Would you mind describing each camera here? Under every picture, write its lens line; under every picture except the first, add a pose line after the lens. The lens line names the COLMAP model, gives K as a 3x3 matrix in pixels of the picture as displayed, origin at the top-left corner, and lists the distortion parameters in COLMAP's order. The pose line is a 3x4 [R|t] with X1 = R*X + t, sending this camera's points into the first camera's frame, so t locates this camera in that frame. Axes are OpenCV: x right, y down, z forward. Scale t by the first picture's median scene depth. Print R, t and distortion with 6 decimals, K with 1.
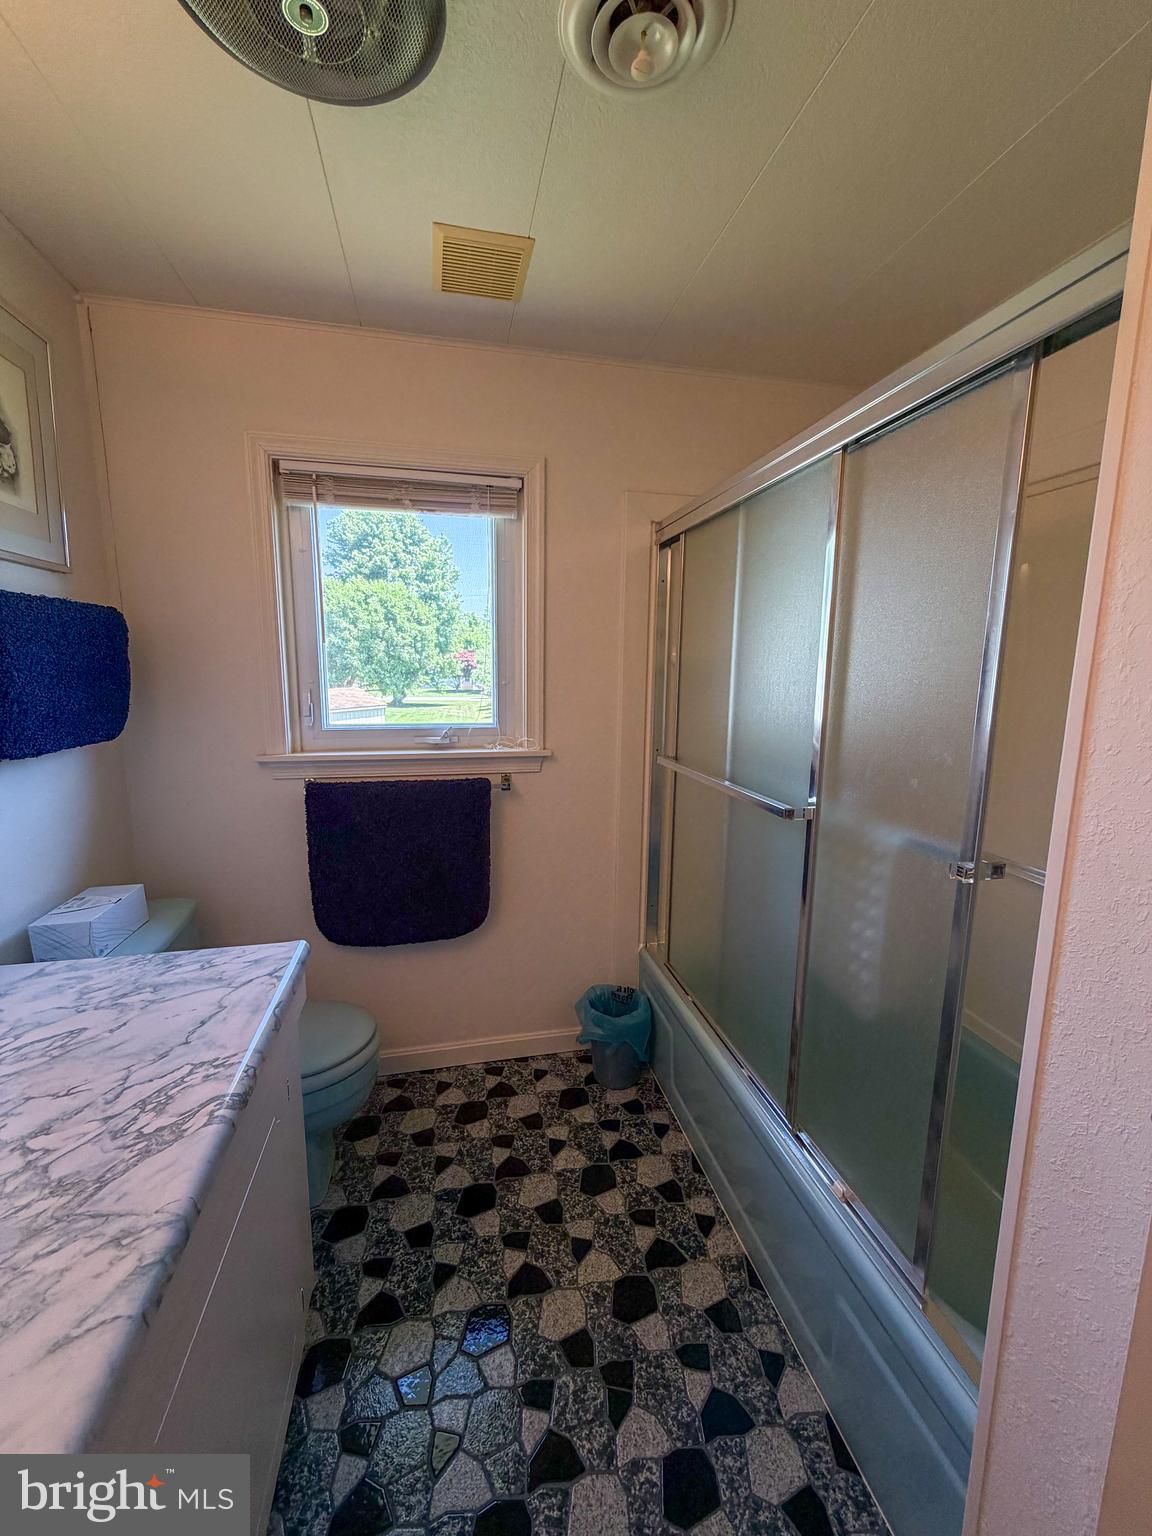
lens RADIAL K [[610.9, 0, 575.5], [0, 610.9, 765.3], [0, 0, 1]] dist [0.000706, -0.000880]
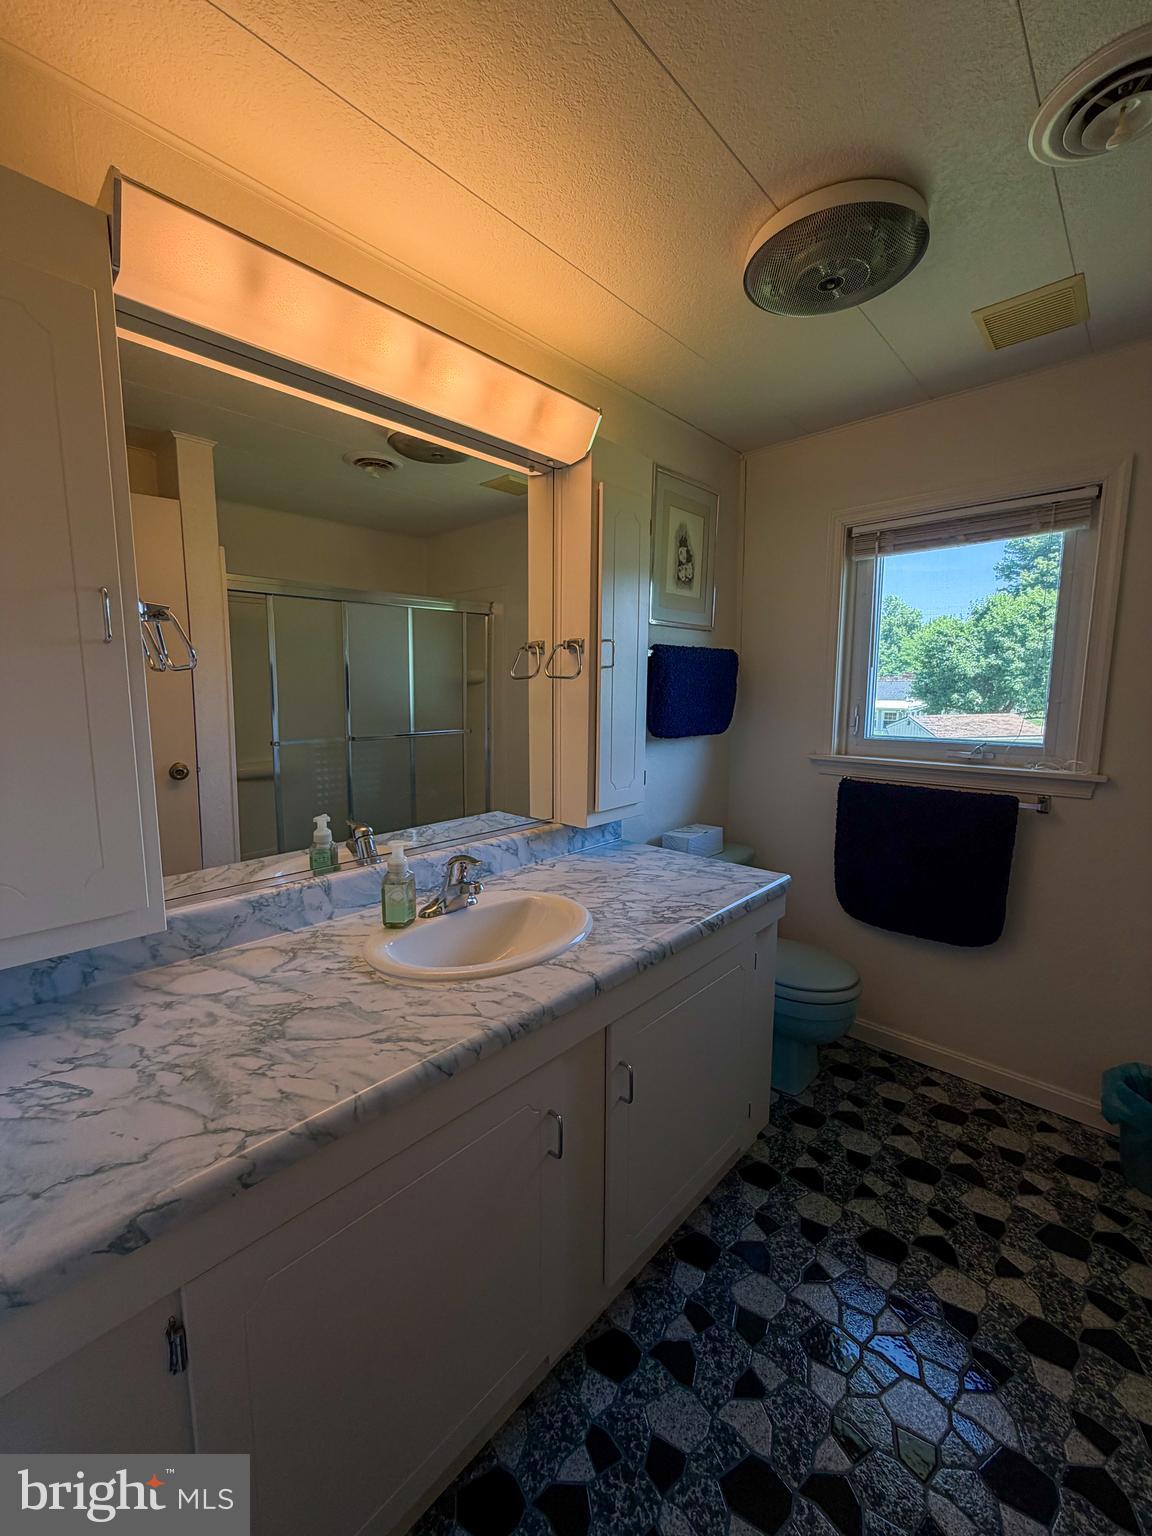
lens RADIAL K [[610.9, 0, 578.9], [0, 610.9, 764.6], [0, 0, 1]] dist [0.000706, -0.000880]
pose [[0.566205, 0.092262, -0.819085, 0.295554], [-0.125809, 0.991746, 0.024743, 0.038927], [0.814607, 0.089039, 0.573138, -0.169737]]
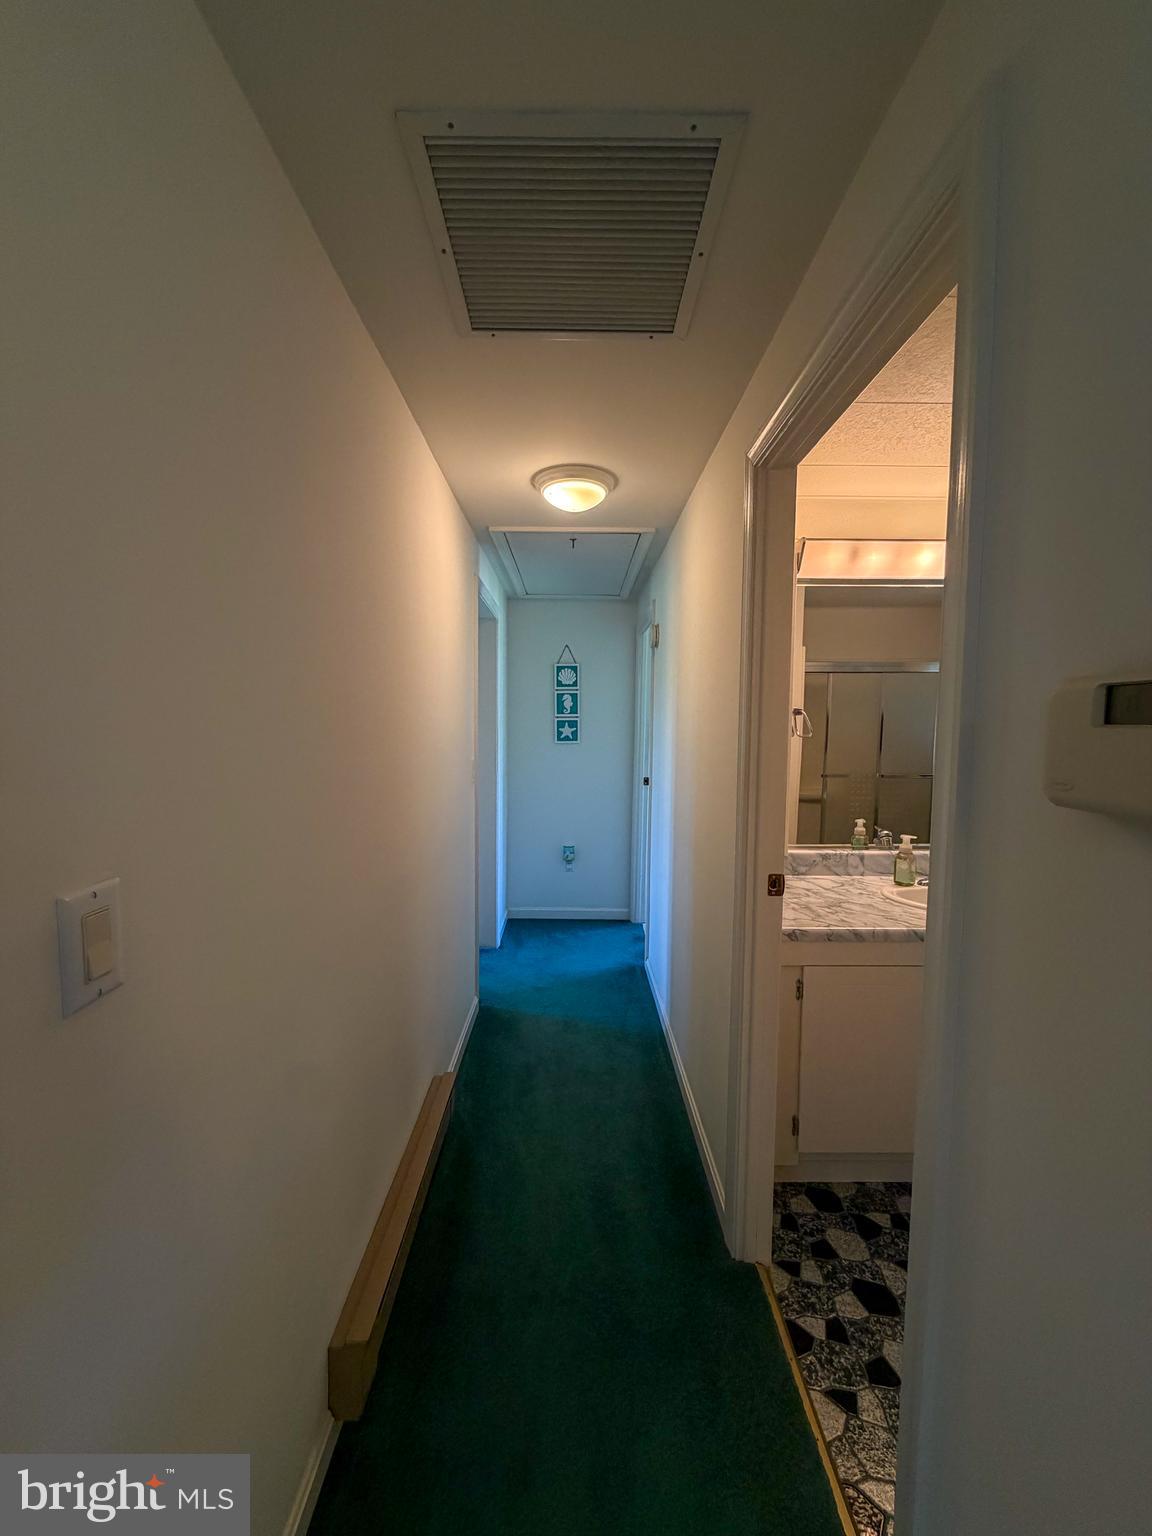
lens RADIAL K [[610.9, 0, 580.6], [0, 610.9, 771.4], [0, 0, 1]] dist [0.000706, -0.000880]
pose [[-0.204582, 0.054599, -0.977326, 0.724906], [-0.162885, 0.982623, 0.088991, 0.042479], [0.965202, 0.177398, -0.192133, -0.288460]]
